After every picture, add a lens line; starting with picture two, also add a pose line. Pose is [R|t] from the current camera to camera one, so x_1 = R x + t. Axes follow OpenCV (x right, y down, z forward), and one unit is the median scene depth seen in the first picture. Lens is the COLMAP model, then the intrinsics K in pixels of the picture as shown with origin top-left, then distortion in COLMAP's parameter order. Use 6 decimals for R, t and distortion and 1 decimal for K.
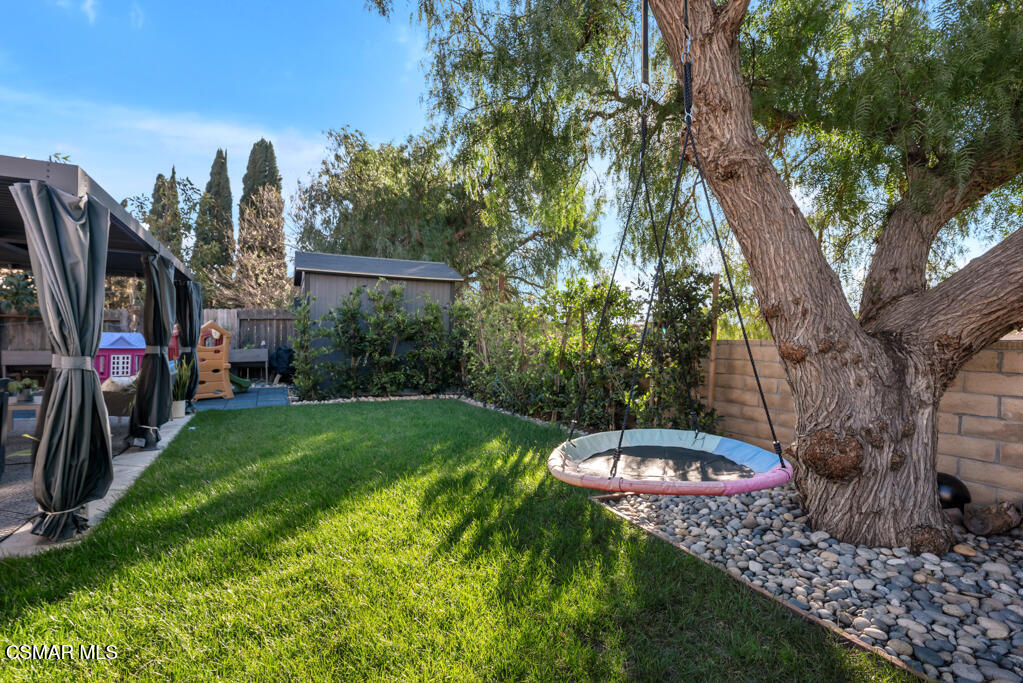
lens RADIAL K [[513.6, 0, 511.5], [0, 513.6, 341.5], [0, 0, 1]] dist [0.002041, 0.000288]
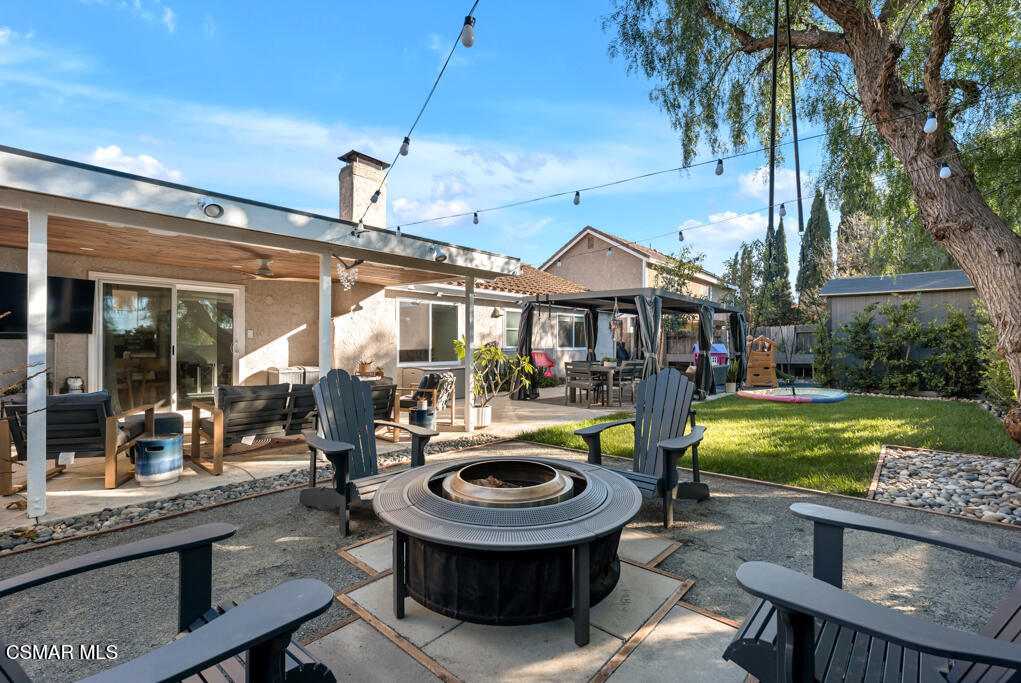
lens RADIAL K [[463.9, 0, 510.5], [0, 463.9, 341.5], [0, 0, 1]] dist [0.003022, 0.000141]
pose [[0.395478, -0.019264, -0.918273, 0.385870], [0.001797, 0.999794, -0.020201, 0.004751], [0.918474, 0.006339, 0.395431, -0.236795]]
